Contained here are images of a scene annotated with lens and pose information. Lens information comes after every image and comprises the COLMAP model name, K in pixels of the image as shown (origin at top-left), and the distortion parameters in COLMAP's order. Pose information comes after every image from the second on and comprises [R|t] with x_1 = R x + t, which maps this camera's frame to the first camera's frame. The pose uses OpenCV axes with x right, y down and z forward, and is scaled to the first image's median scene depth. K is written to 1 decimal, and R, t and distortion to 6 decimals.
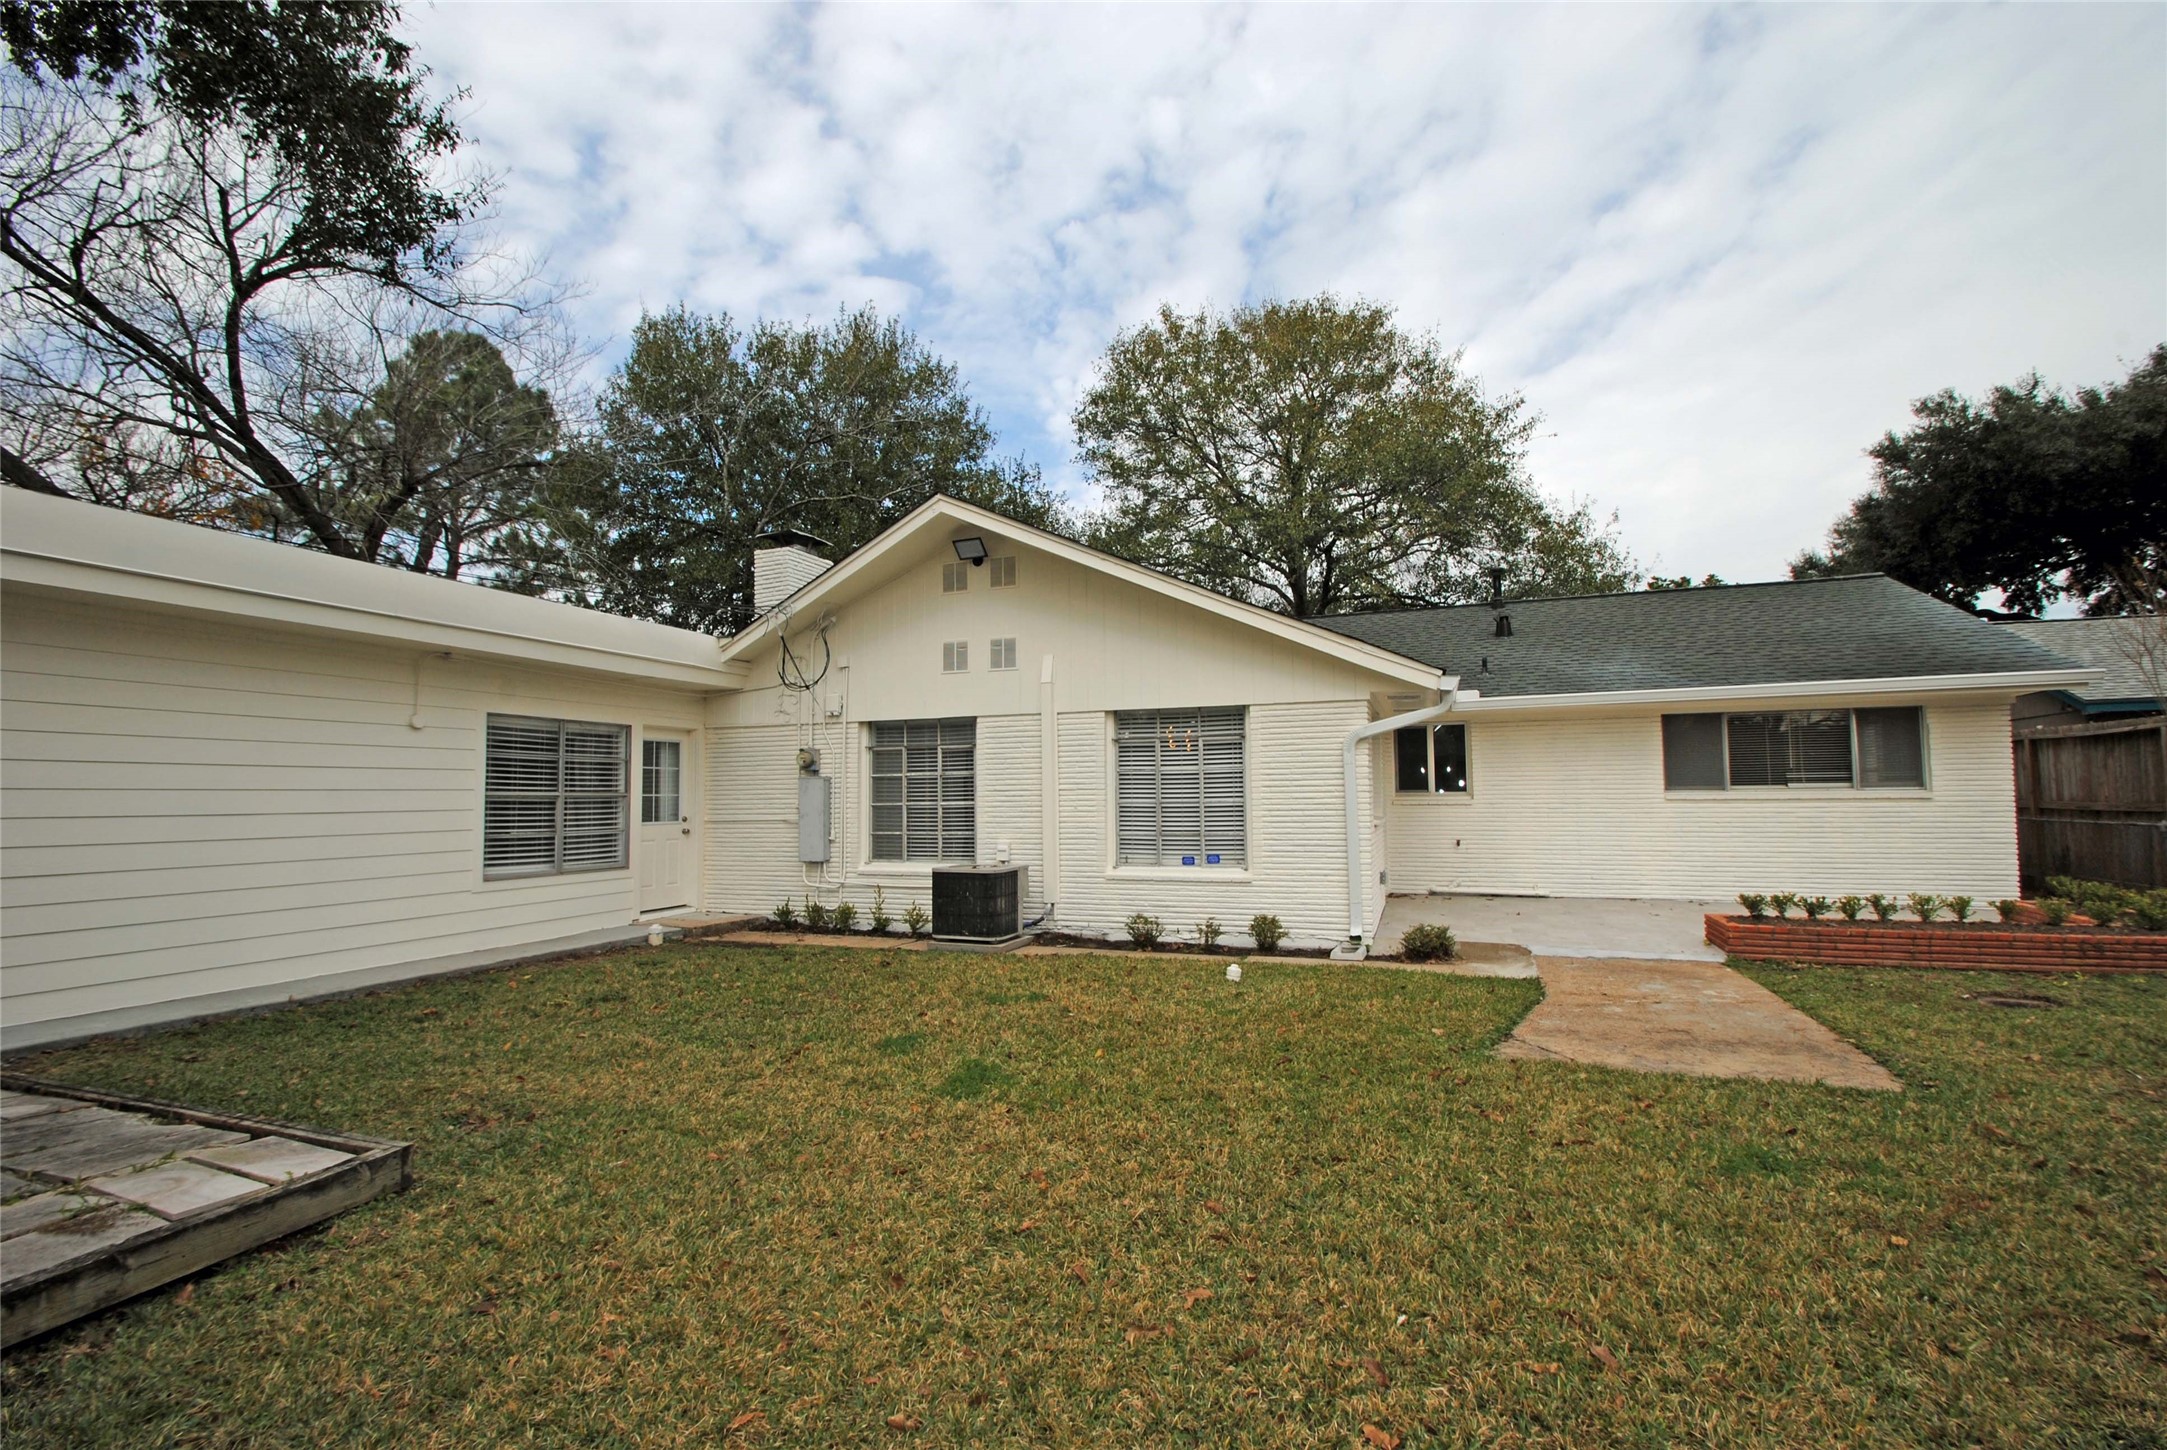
lens RADIAL K [[949.1, 0, 1093.0], [0, 949.1, 728.6], [0, 0, 1]] dist [0.001918, -0.005961]
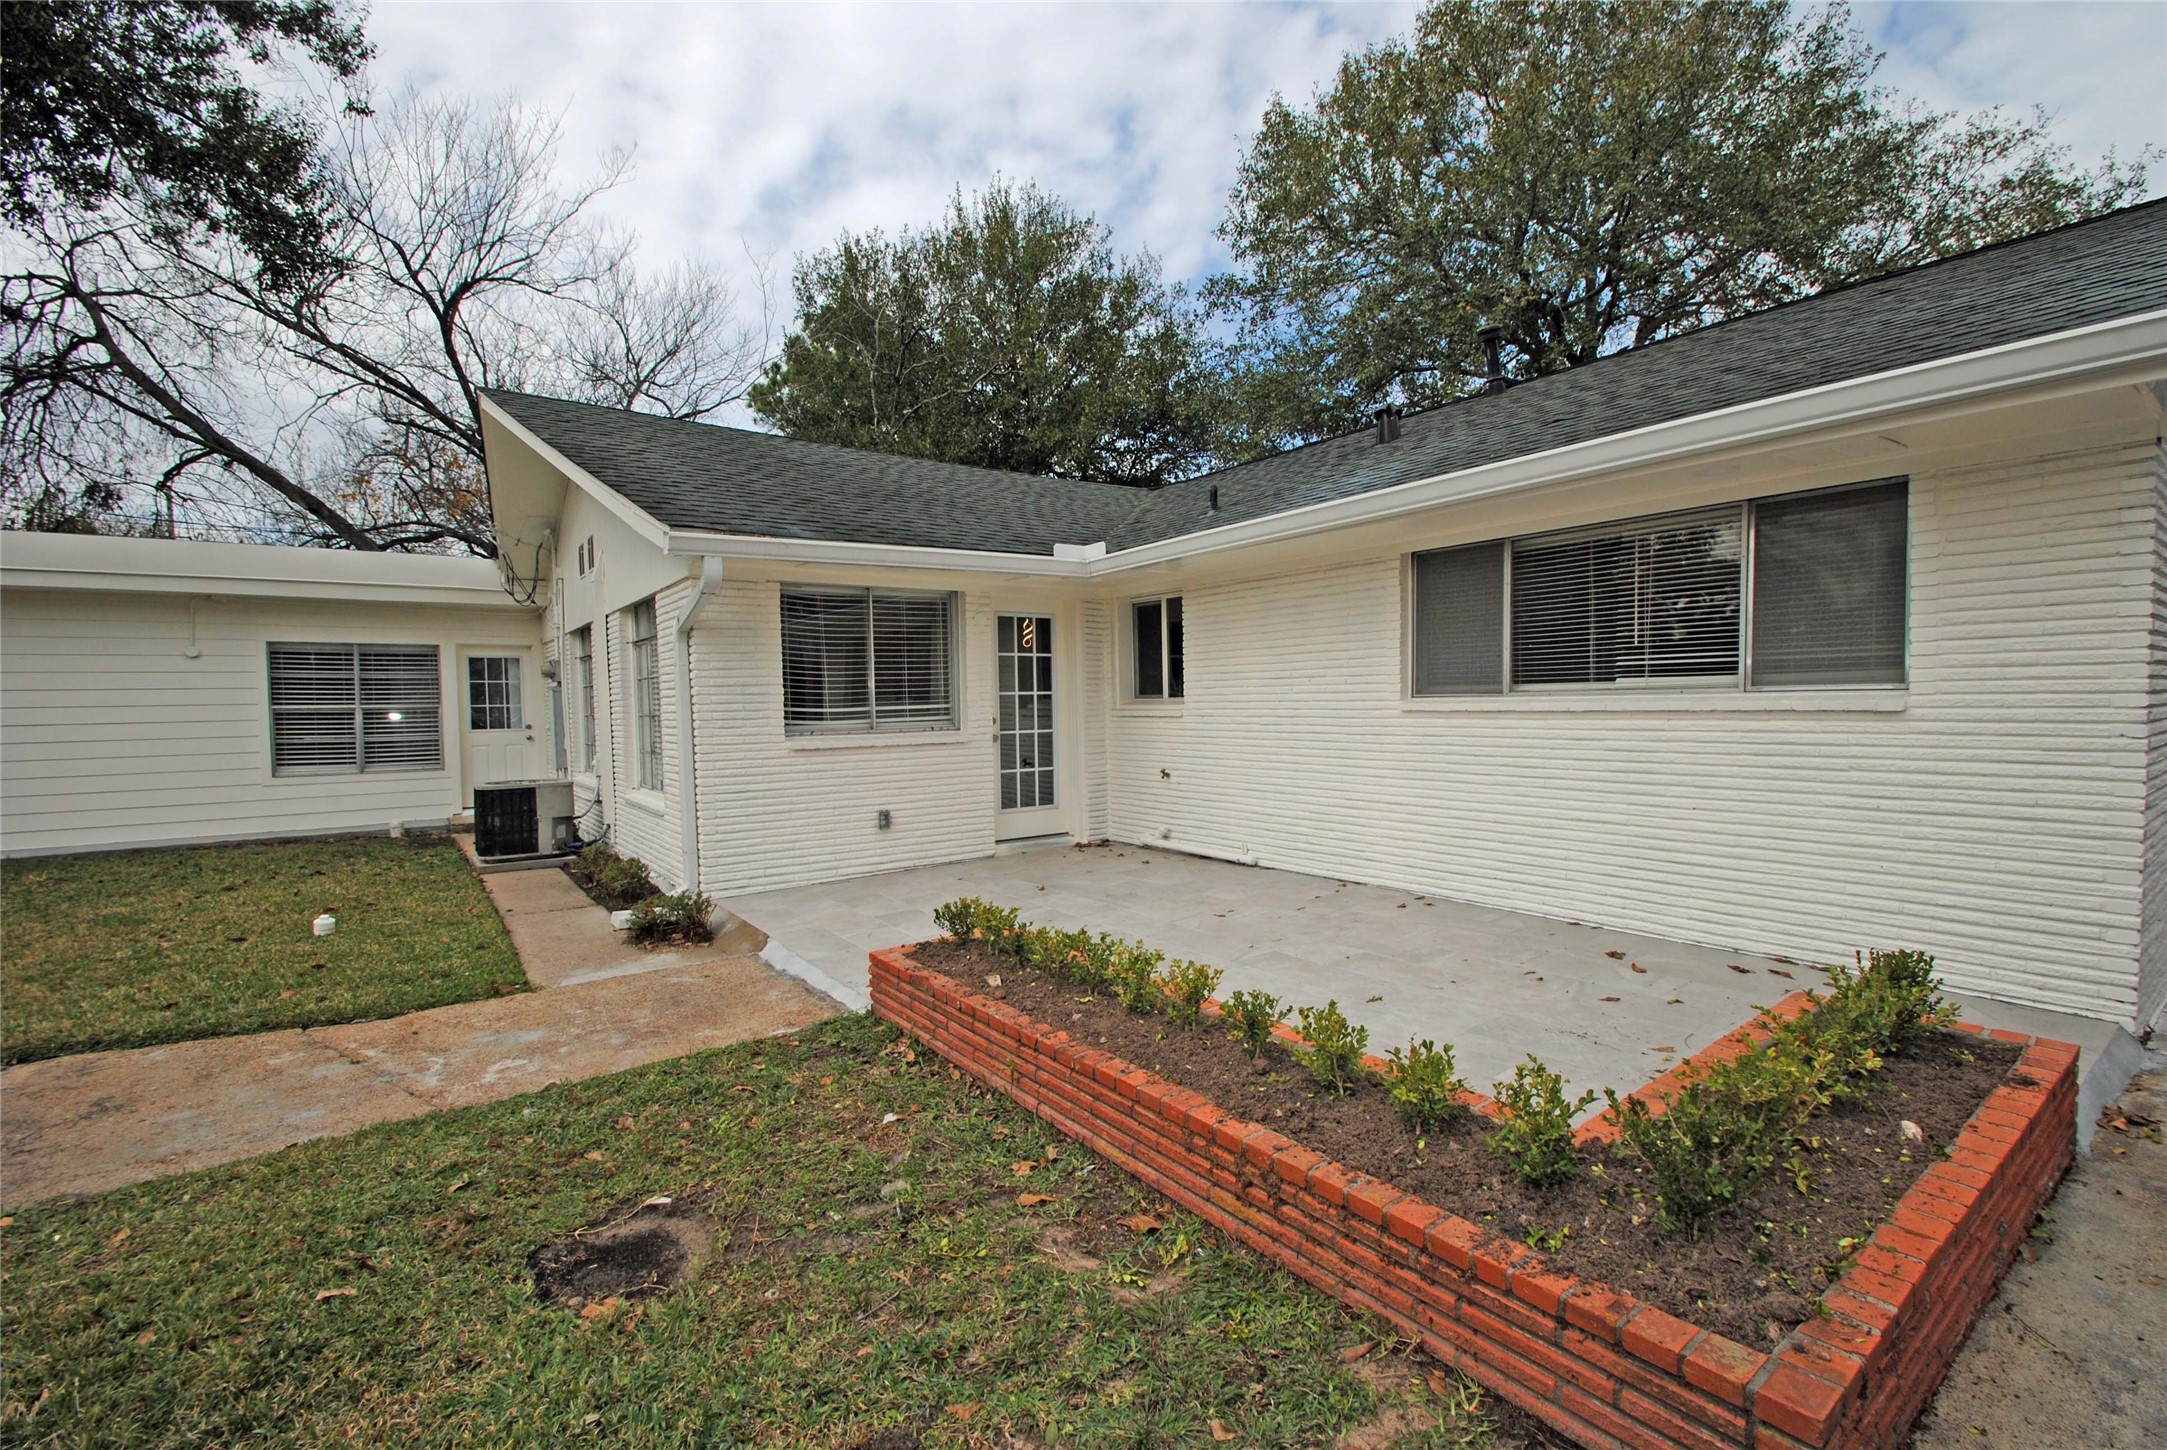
lens RADIAL K [[949.1, 0, 1085.5], [0, 949.1, 728.0], [0, 0, 1]] dist [0.001918, -0.005961]
pose [[0.839739, 0.011090, -0.542876, 0.788650], [0.046590, 0.994633, 0.092386, 0.026849], [0.540987, -0.102872, 0.834716, 0.466868]]
